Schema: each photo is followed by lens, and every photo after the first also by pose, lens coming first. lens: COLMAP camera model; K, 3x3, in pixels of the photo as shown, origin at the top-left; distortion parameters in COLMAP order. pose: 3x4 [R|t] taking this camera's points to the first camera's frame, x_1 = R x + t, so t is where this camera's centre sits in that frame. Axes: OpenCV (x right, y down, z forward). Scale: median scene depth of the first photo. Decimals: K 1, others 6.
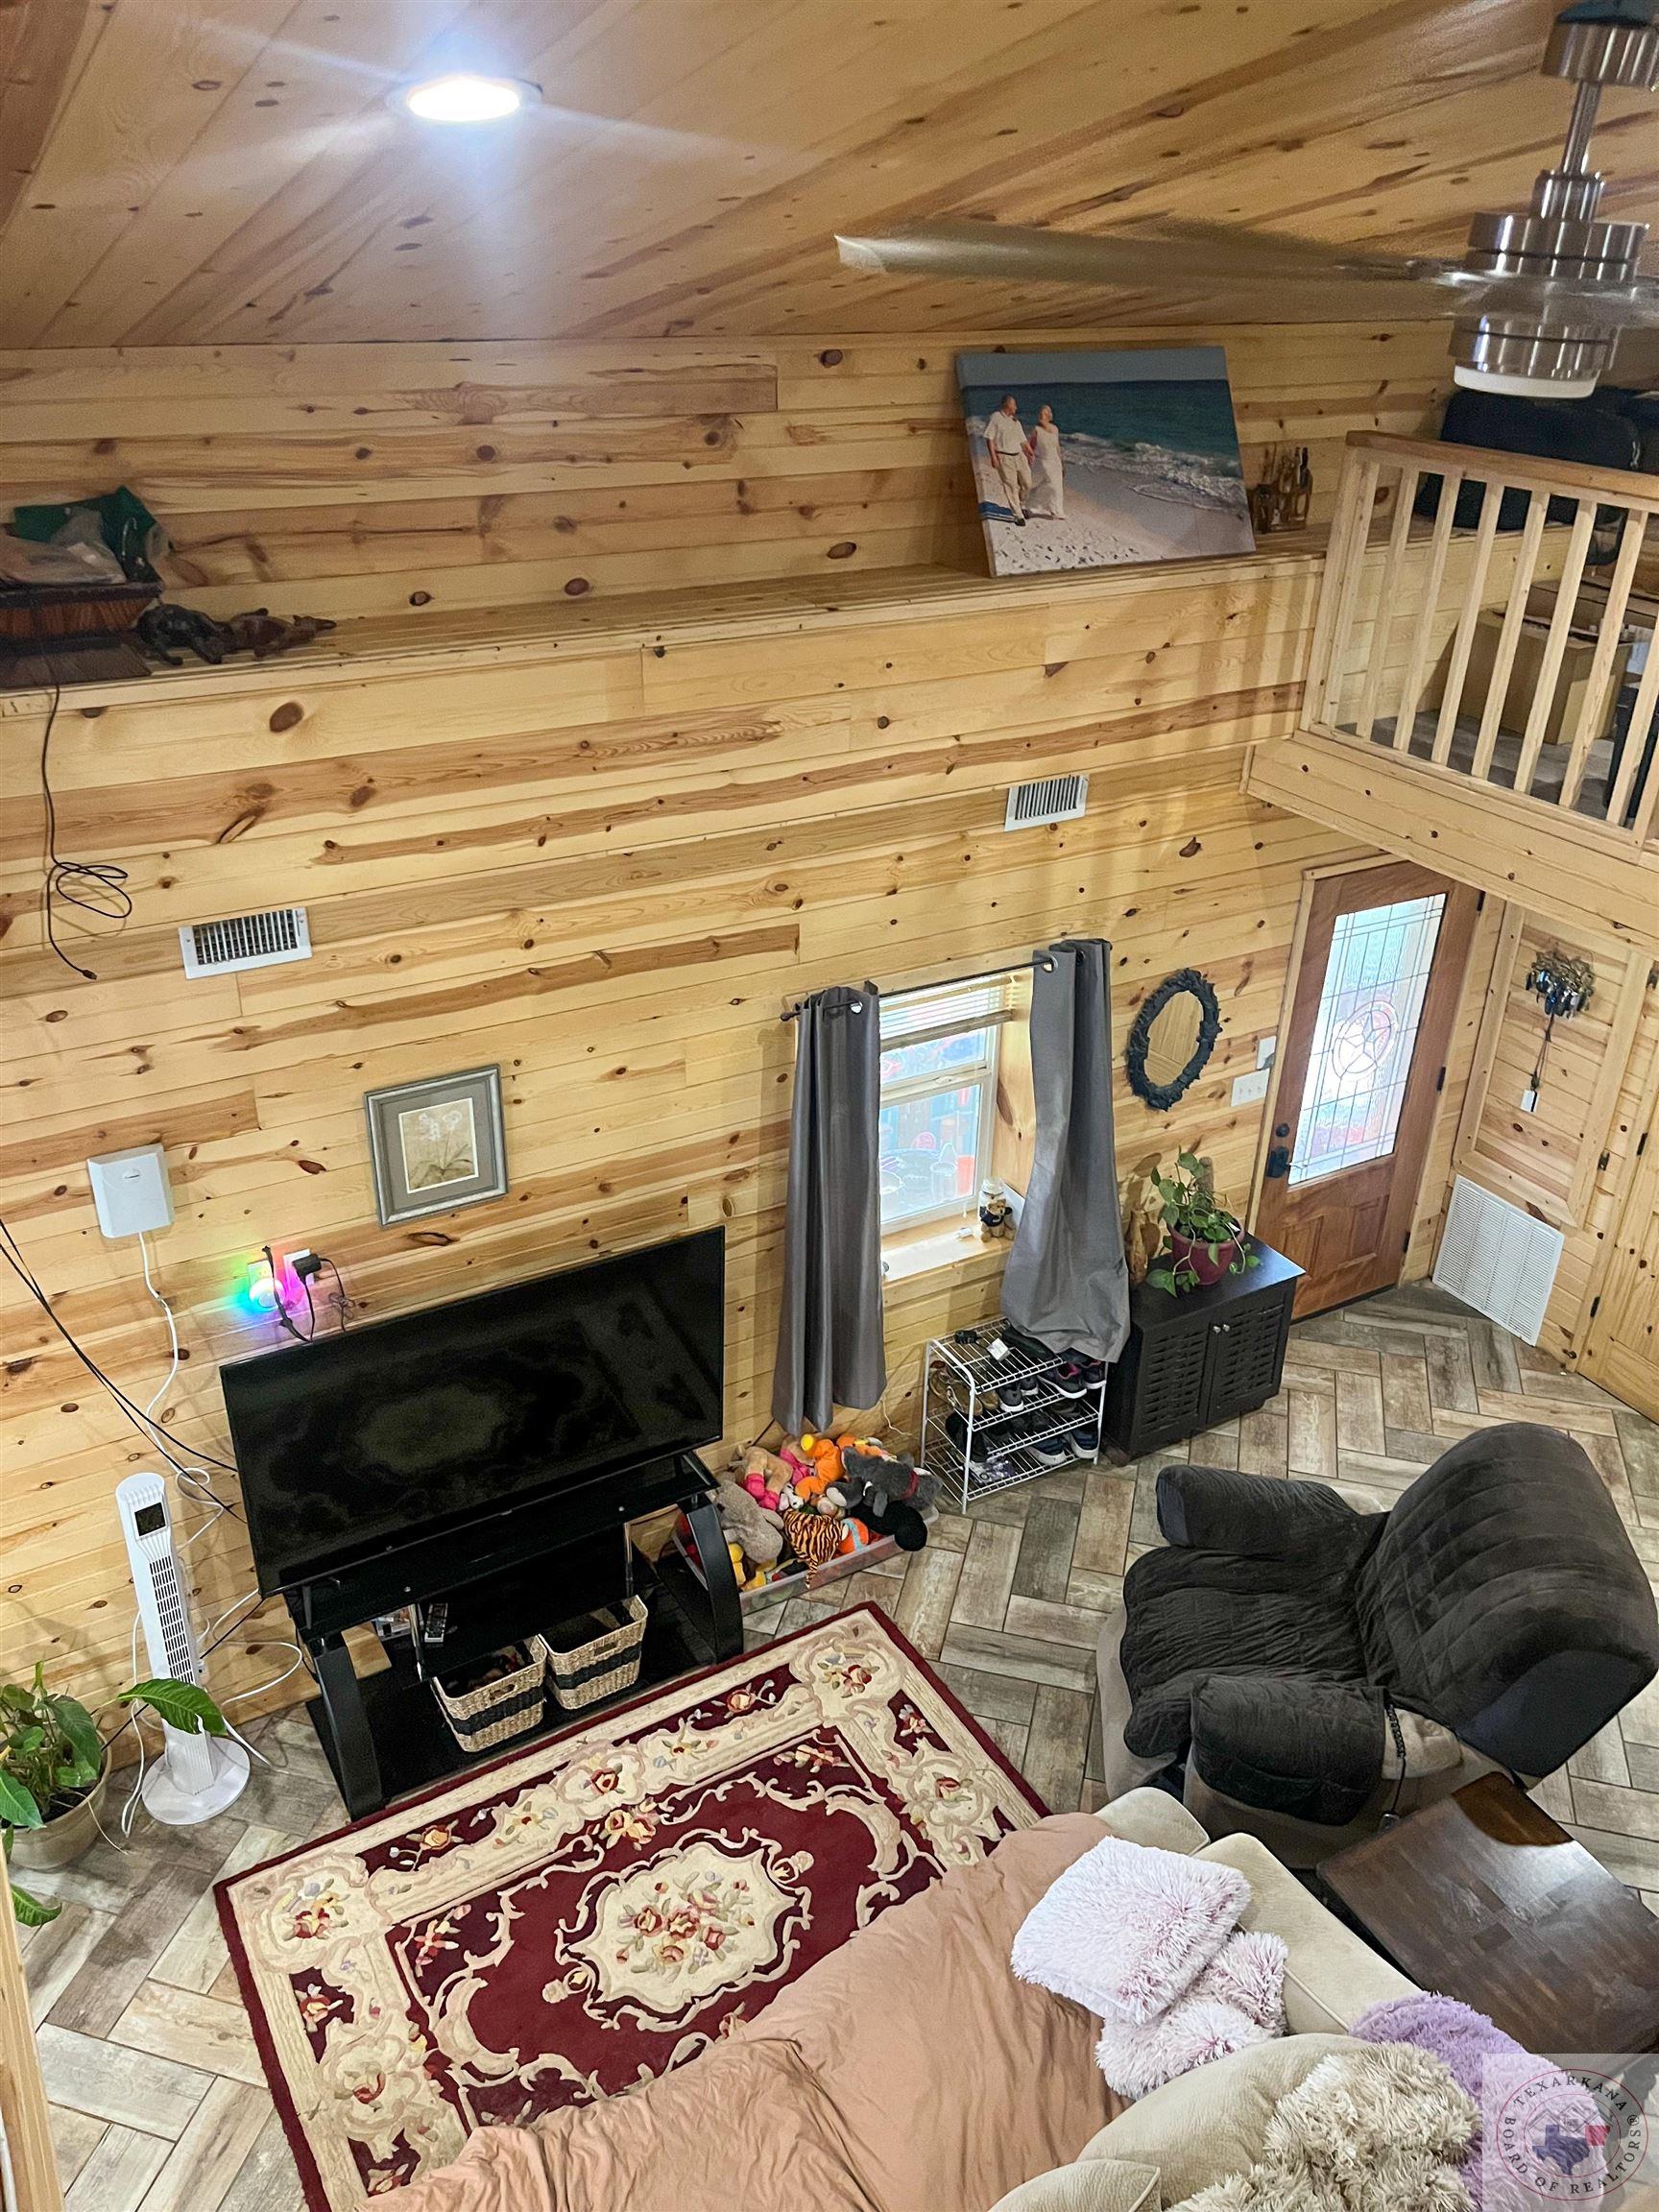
lens RADIAL K [[1686.3, 0, 833.3], [0, 1686.3, 1097.7], [0, 0, 1]] dist [0.010694, 0.000238]
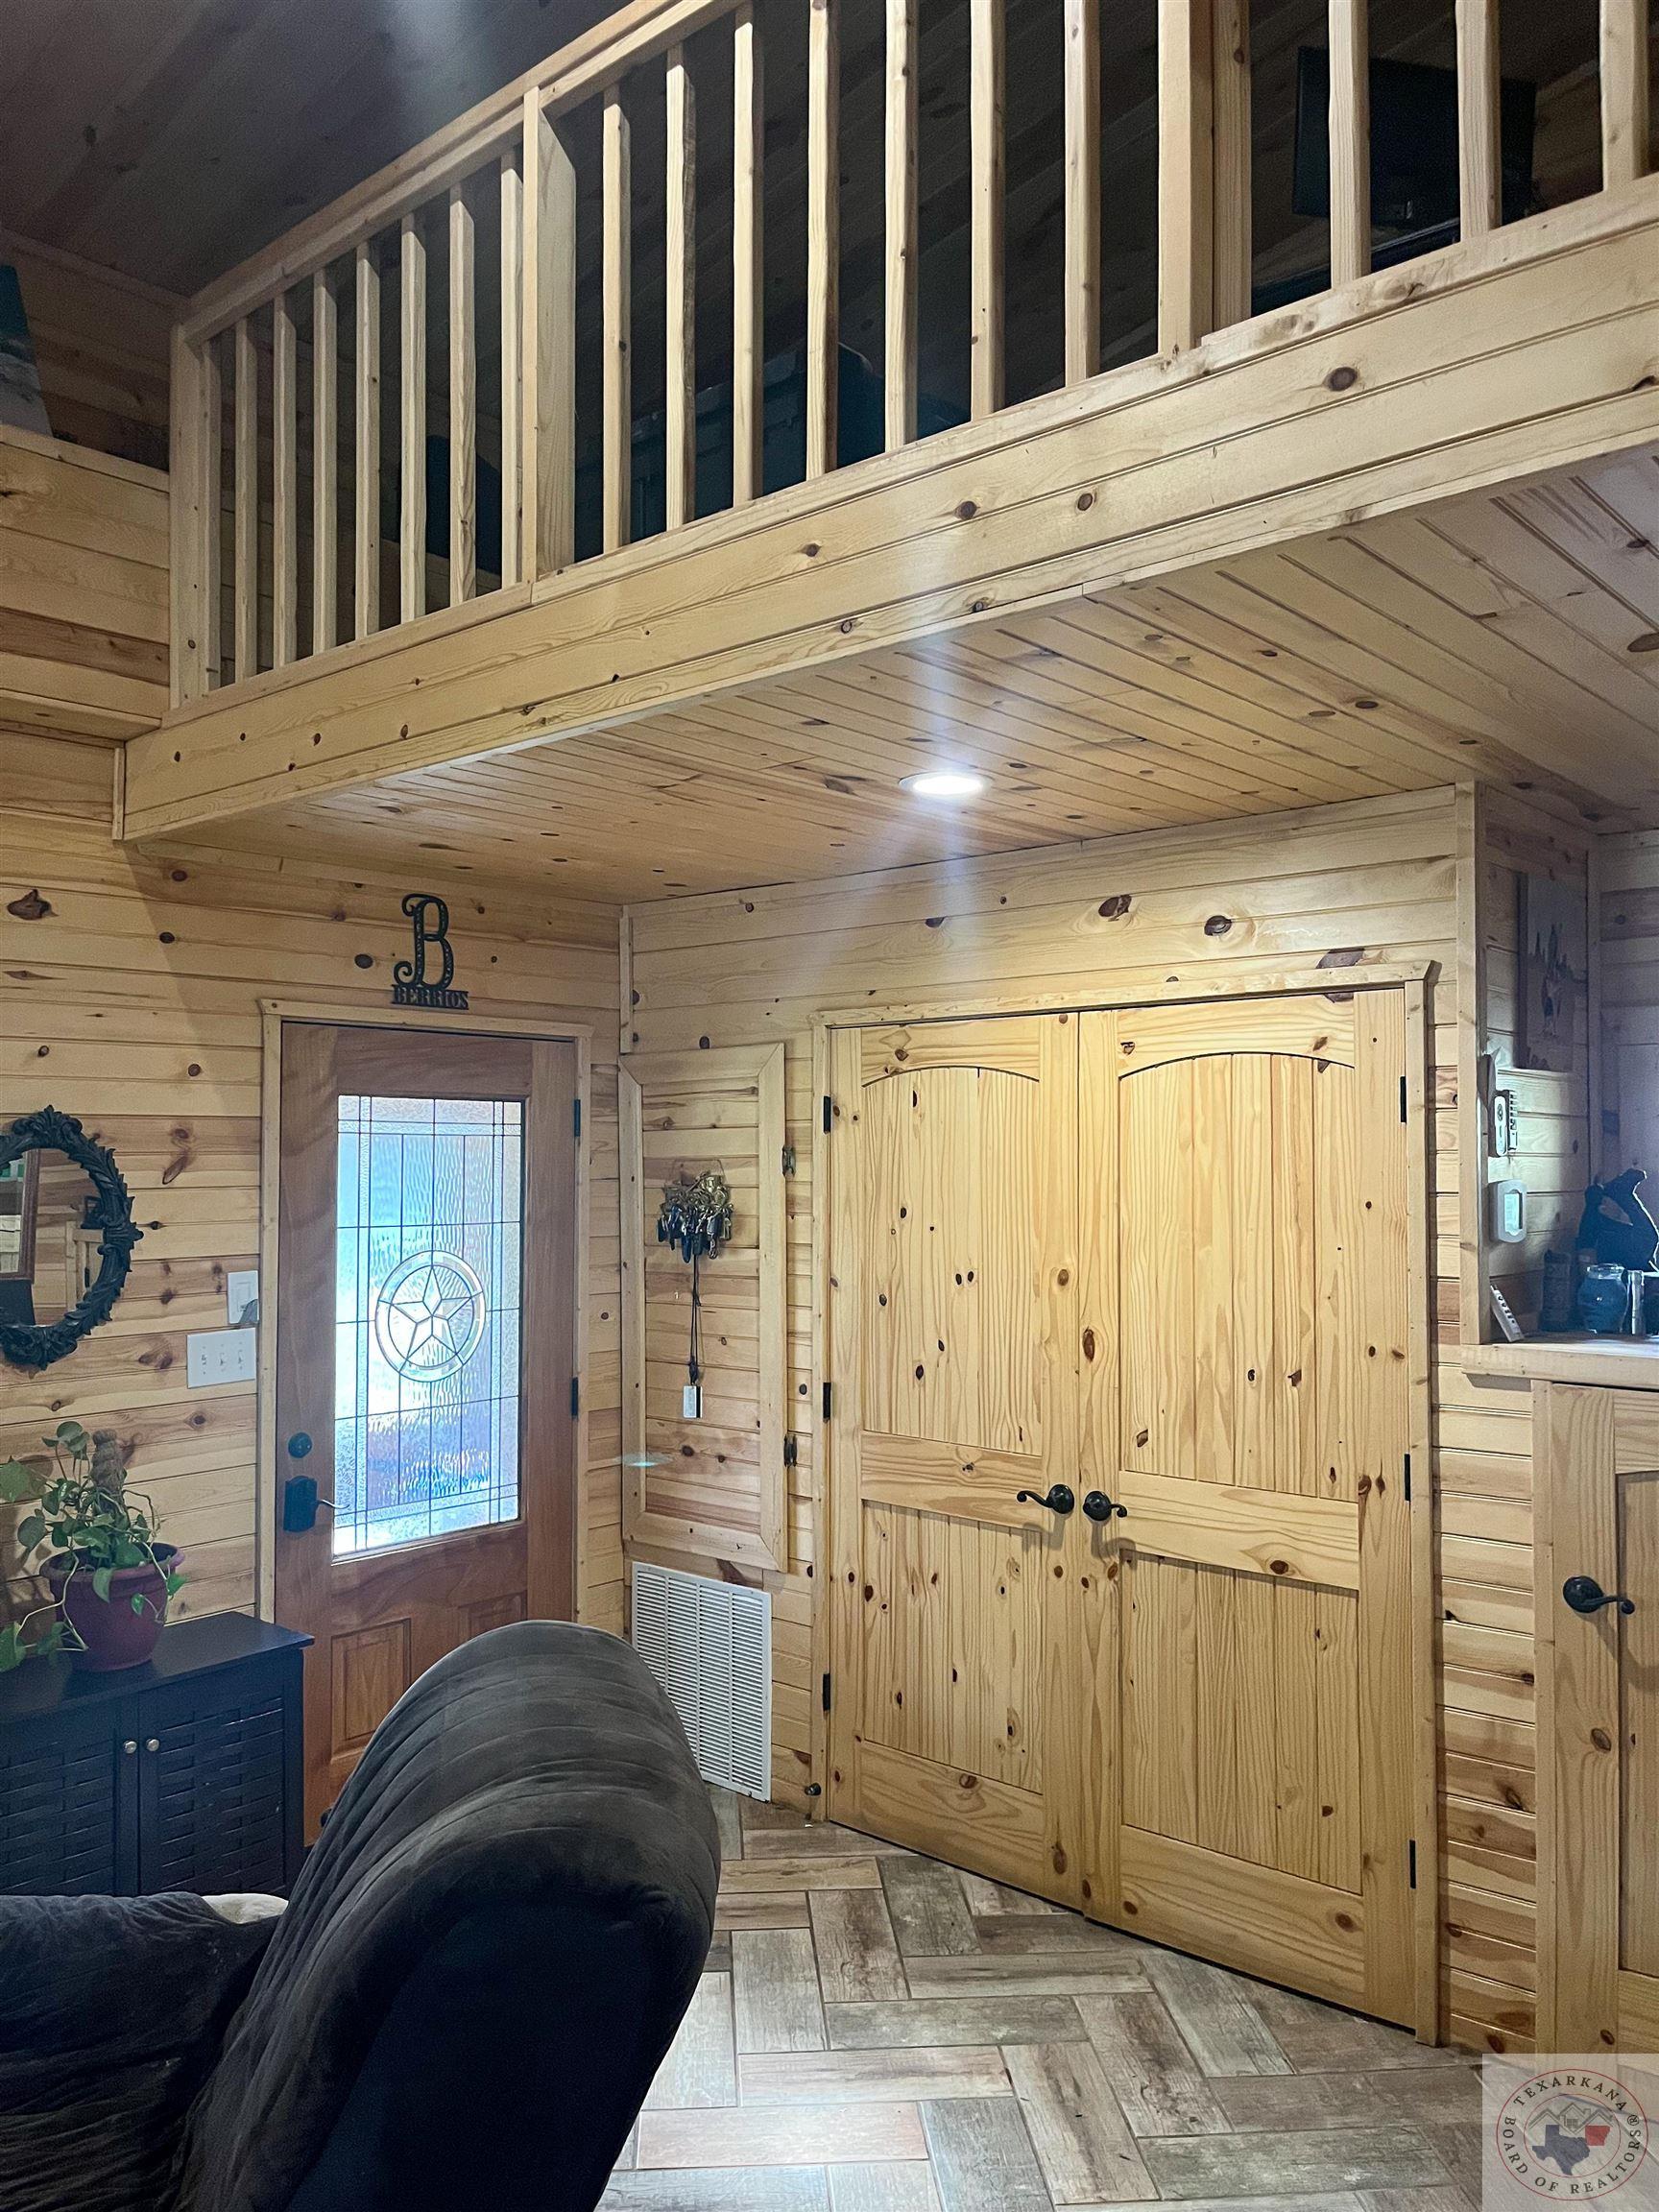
lens RADIAL K [[1686.3, 0, 840.4], [0, 1686.3, 1112.7], [0, 0, 1]] dist [0.010694, 0.000238]
pose [[0.950876, -0.013488, 0.309279, 0.266781], [0.165468, 0.866507, -0.470942, 0.244533], [-0.261640, 0.498983, 0.826172, 0.364585]]
